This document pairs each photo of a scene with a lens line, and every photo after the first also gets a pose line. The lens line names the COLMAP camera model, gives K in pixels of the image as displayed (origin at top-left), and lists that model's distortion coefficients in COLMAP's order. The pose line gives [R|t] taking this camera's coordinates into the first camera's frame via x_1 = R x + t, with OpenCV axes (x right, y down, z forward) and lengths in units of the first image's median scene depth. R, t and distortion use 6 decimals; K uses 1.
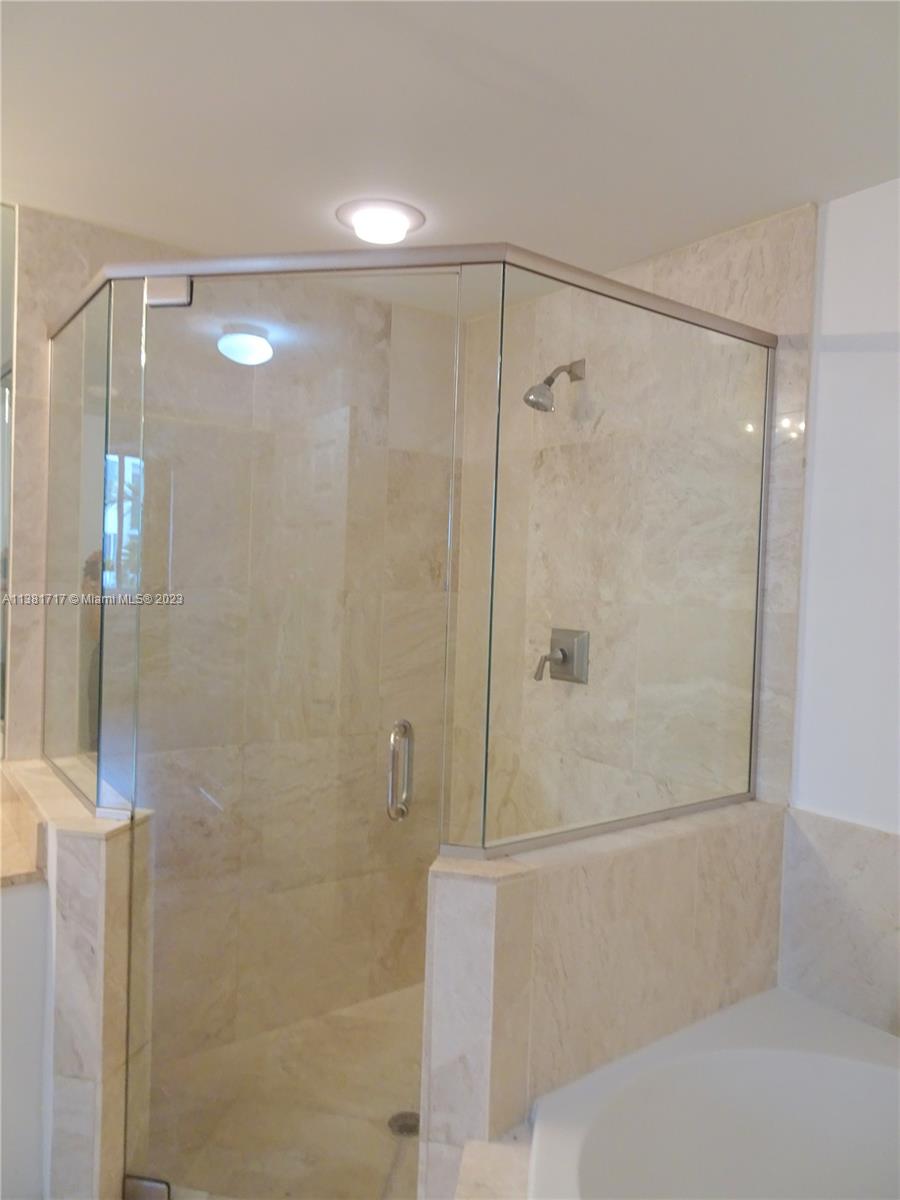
lens RADIAL K [[855.6, 0, 450.5], [0, 855.6, 601.0], [0, 0, 1]] dist [0.004890, -0.003179]
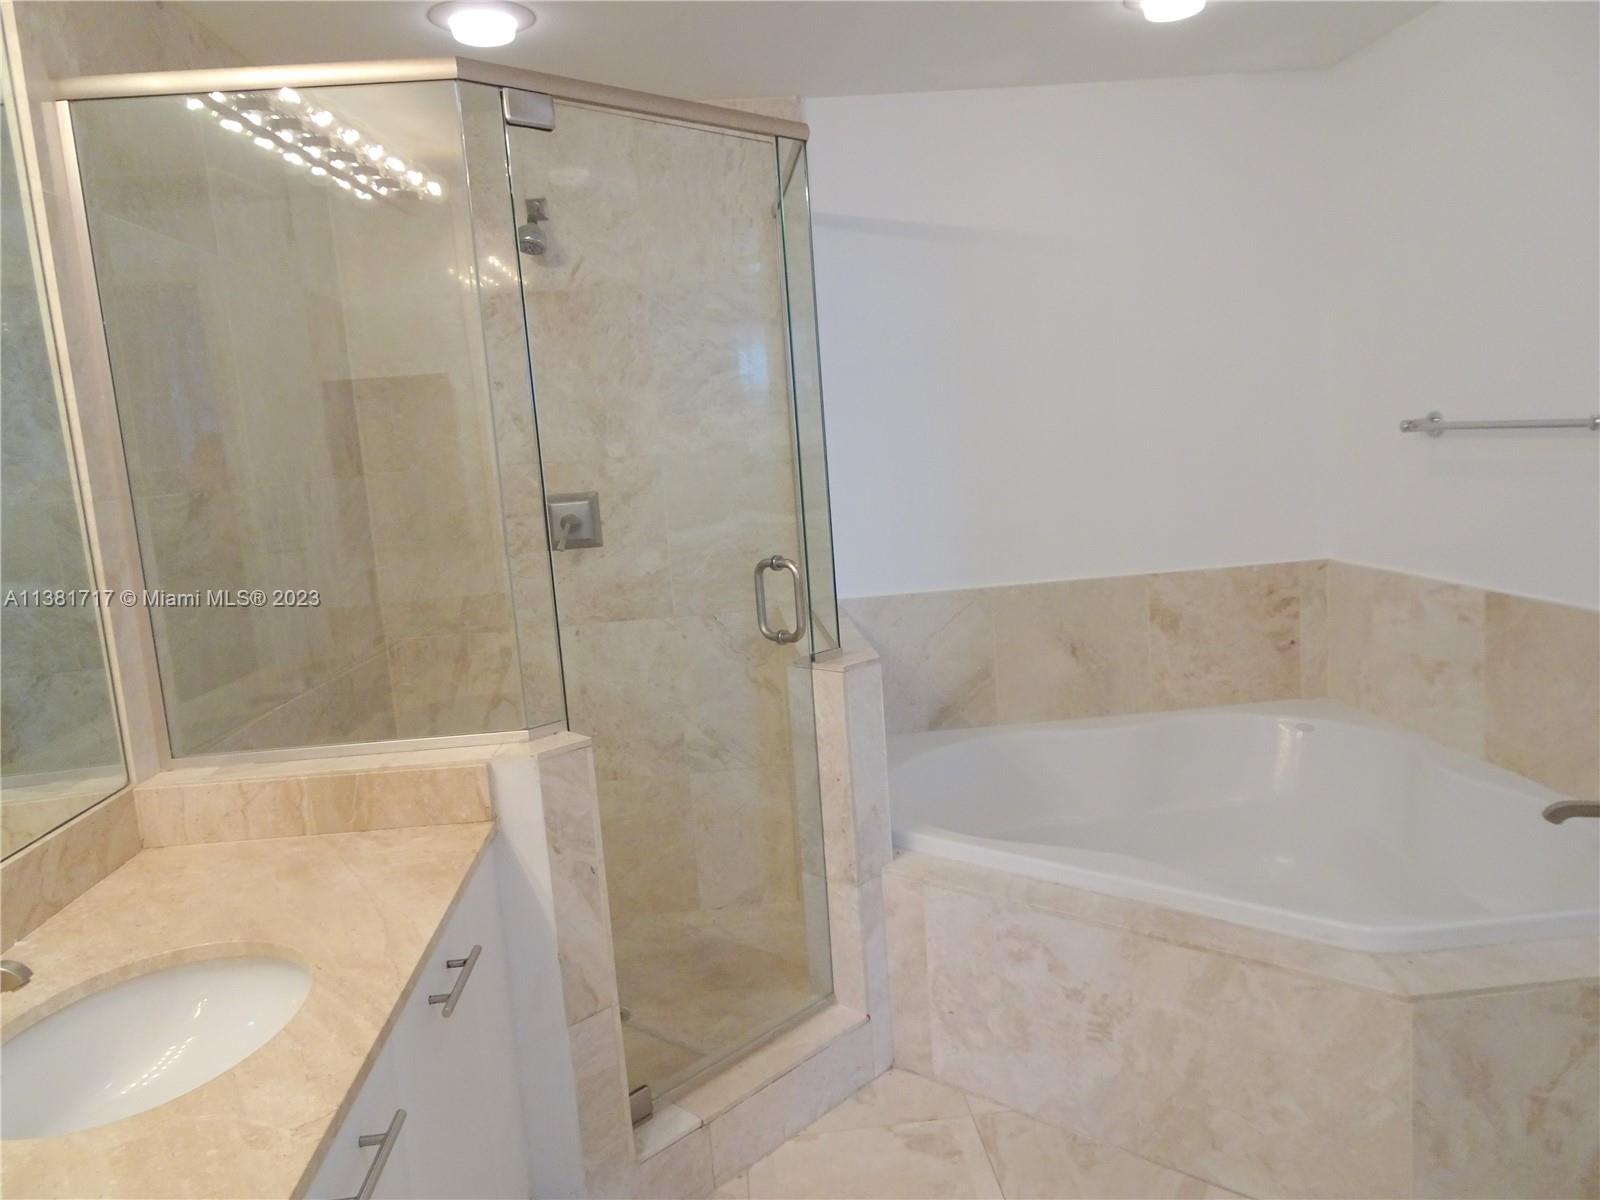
lens RADIAL K [[1140.8, 0, 801.2], [0, 1140.8, 599.1], [0, 0, 1]] dist [0.004890, -0.003179]
pose [[0.537639, -0.194970, 0.820324, -0.816824], [0.114771, 0.980765, 0.157882, -0.022959], [-0.835328, 0.009266, 0.549674, 0.105345]]
